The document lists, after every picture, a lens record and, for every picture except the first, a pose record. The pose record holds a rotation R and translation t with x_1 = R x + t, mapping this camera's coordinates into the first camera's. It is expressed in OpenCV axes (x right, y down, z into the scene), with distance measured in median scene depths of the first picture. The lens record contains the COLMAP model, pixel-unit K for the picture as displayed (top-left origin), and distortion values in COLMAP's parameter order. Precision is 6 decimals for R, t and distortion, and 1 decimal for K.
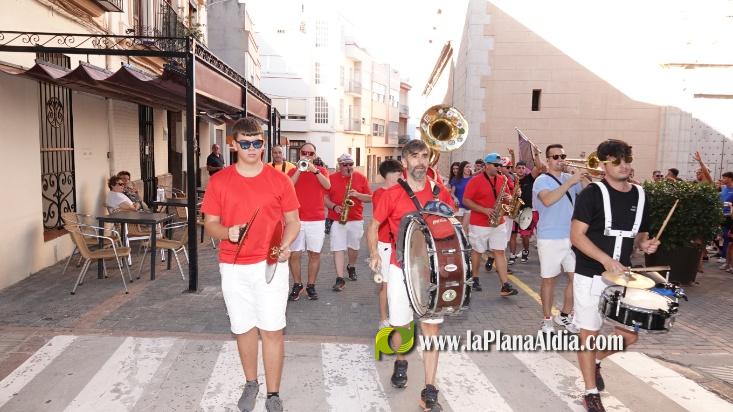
lens RADIAL K [[516.0, 0, 366.5], [0, 516.0, 206.0], [0, 0, 1]] dist [0.003235, -0.000158]
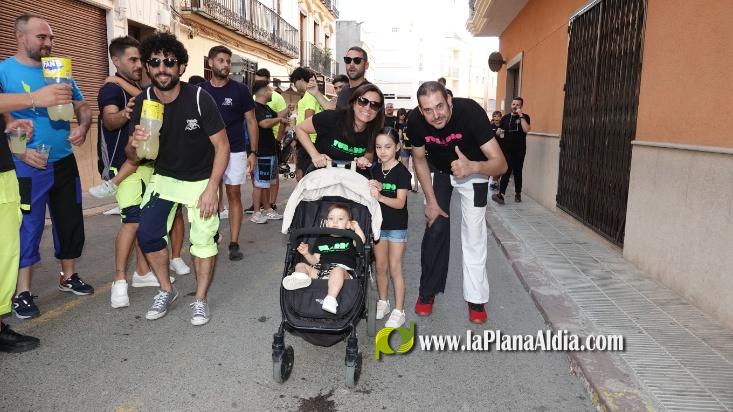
lens RADIAL K [[516.0, 0, 366.5], [0, 516.0, 206.0], [0, 0, 1]] dist [0.003235, -0.000158]
pose [[0.971011, 0.040061, -0.235655, 0.078083], [-0.029328, 0.998374, 0.048874, 0.031297], [0.237230, -0.040546, 0.970607, -0.236249]]
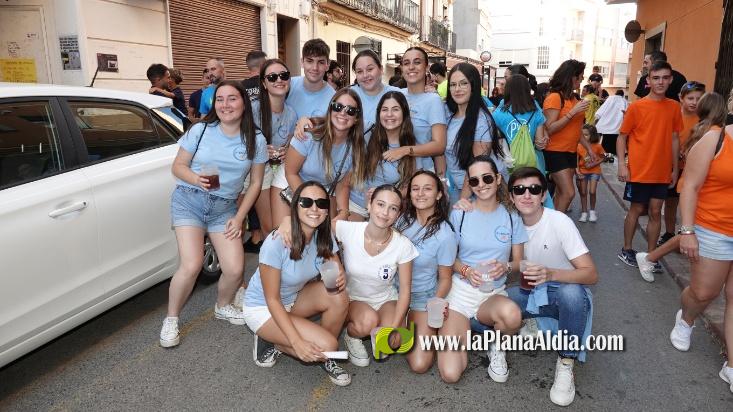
lens RADIAL K [[516.0, 0, 366.5], [0, 516.0, 206.0], [0, 0, 1]] dist [0.003235, -0.000158]
pose [[0.900775, 0.073075, -0.428094, 0.074066], [-0.027324, 0.993325, 0.112065, 0.027907], [0.433426, -0.089248, 0.896759, -0.249764]]
